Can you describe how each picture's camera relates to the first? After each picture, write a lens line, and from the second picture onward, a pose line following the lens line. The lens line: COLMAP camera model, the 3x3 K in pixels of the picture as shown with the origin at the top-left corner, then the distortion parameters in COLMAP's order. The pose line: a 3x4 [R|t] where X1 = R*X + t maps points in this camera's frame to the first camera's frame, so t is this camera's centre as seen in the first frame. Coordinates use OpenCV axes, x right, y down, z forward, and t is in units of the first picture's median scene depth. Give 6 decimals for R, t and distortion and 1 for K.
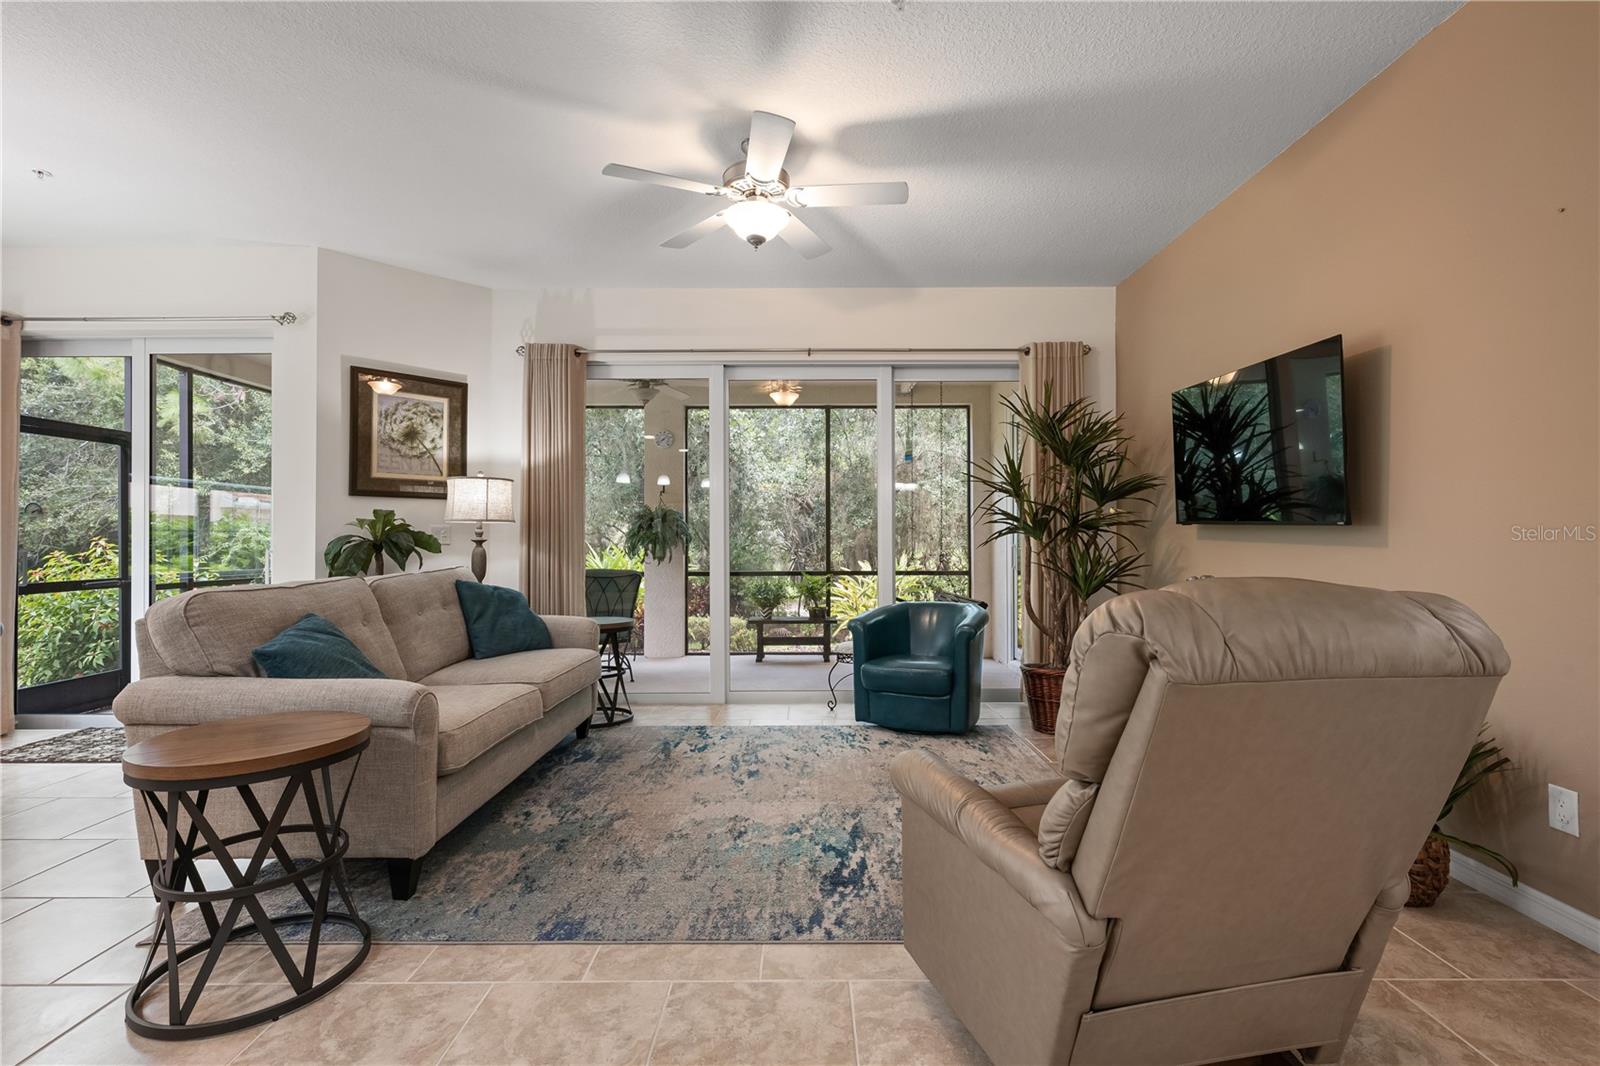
lens RADIAL K [[723.8, 0, 800.0], [0, 723.8, 533.0], [0, 0, 1]] dist [0.001063, -0.000174]
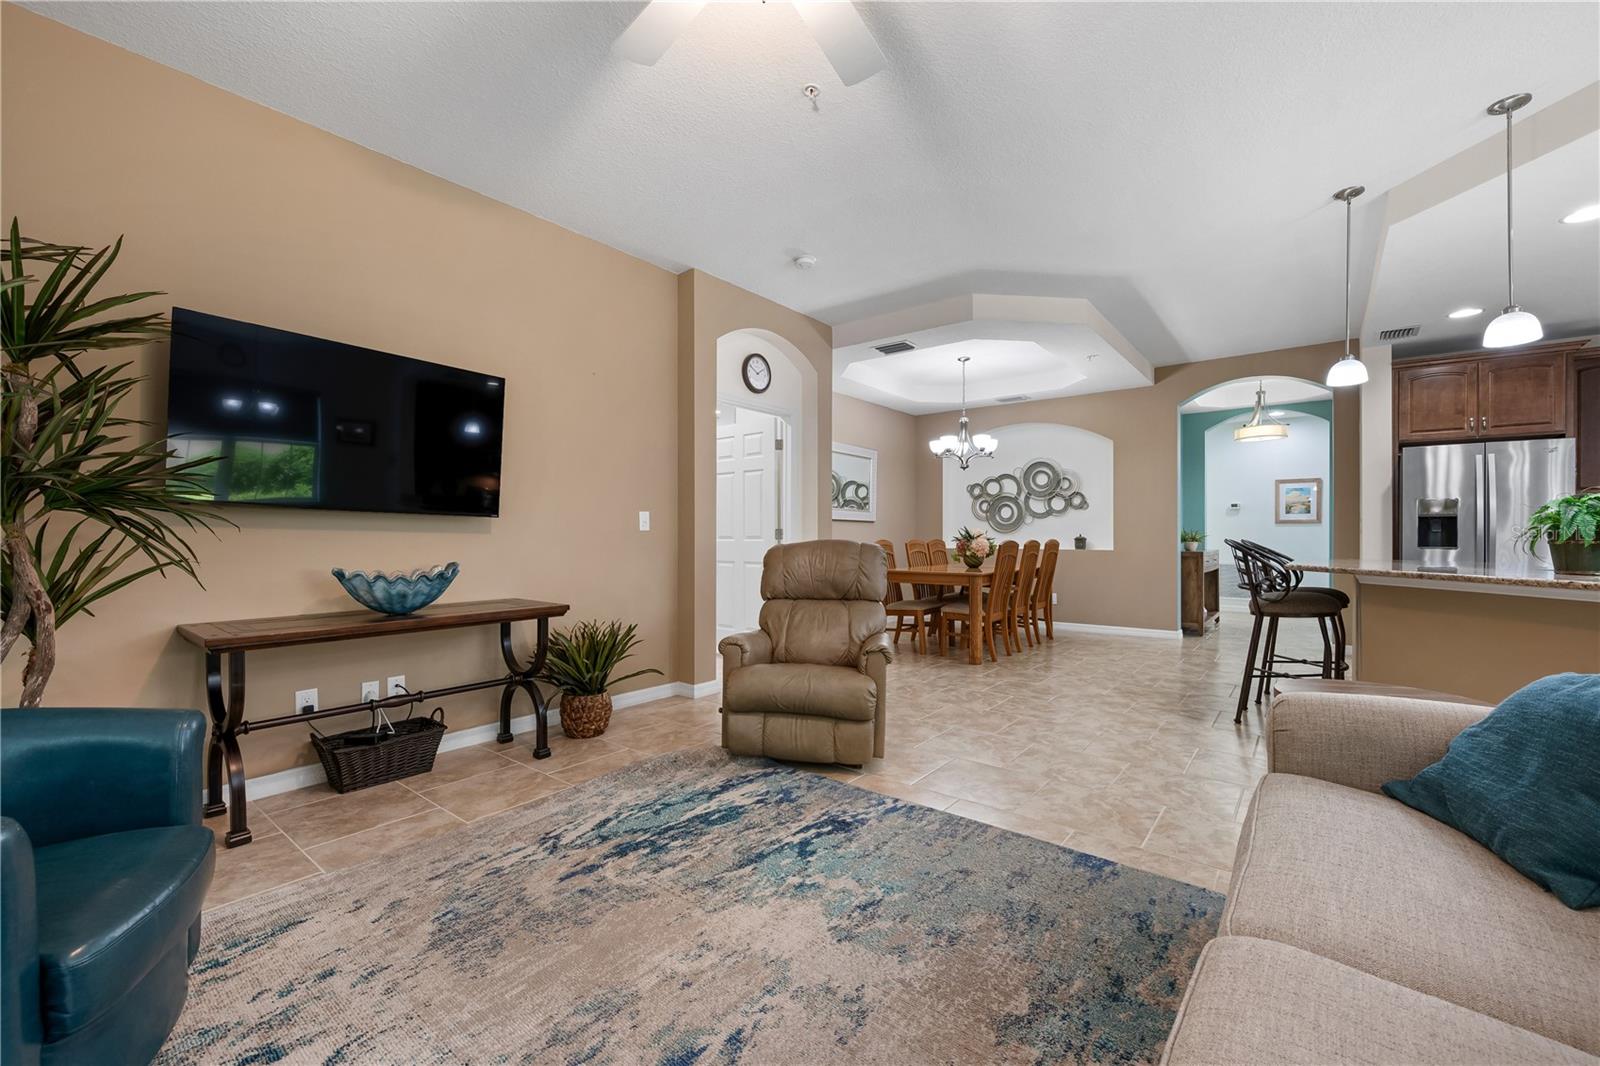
lens RADIAL K [[657.3, 0, 807.3], [0, 657.3, 536.4], [0, 0, 1]] dist [-0.001486, -0.000236]
pose [[-0.792427, 0.001402, 0.609965, -0.332222], [-0.003067, 0.999976, -0.006283, 0.022187], [-0.609959, -0.006849, -0.792403, 1.157927]]
